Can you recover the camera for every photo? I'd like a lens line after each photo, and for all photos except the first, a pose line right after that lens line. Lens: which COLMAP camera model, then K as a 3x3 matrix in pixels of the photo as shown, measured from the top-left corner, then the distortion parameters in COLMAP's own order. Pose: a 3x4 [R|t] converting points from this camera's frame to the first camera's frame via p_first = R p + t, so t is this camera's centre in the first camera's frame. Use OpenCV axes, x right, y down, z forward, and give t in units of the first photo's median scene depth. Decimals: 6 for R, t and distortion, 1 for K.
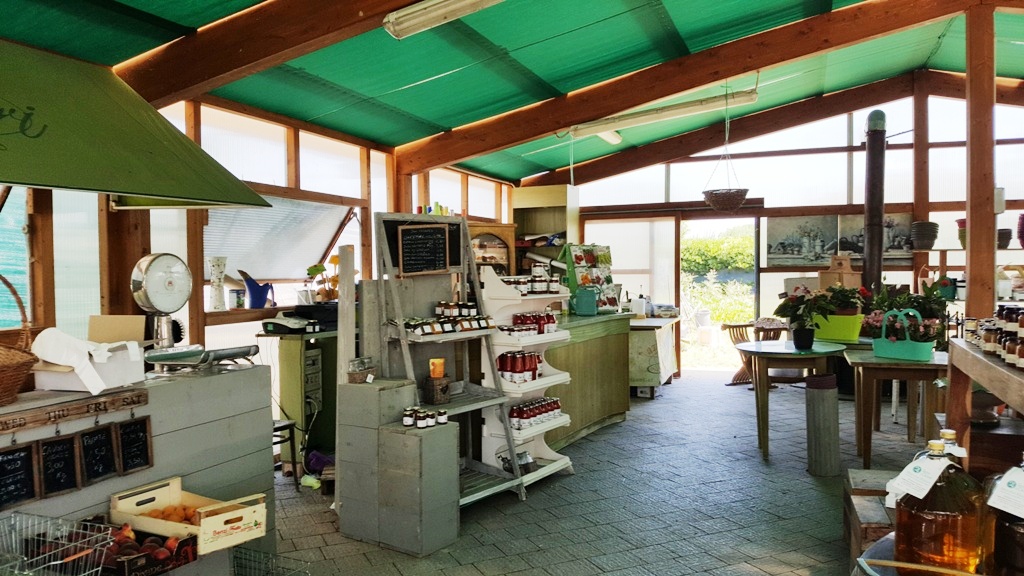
lens RADIAL K [[773.7, 0, 508.0], [0, 773.7, 294.1], [0, 0, 1]] dist [0.208814, -0.504016]
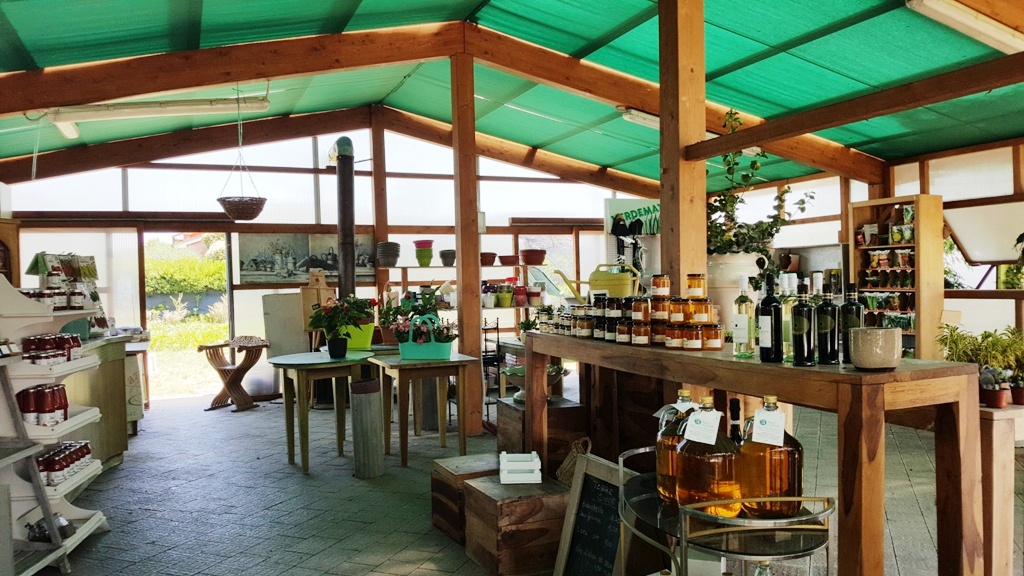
lens RADIAL K [[782.0, 0, 513.4], [0, 782.0, 300.7], [0, 0, 1]] dist [0.073731, -0.216217]
pose [[0.716233, -0.018120, 0.697626, -0.123887], [0.036331, 0.999275, -0.011345, 0.010697], [-0.696915, 0.033471, 0.716372, 0.080936]]
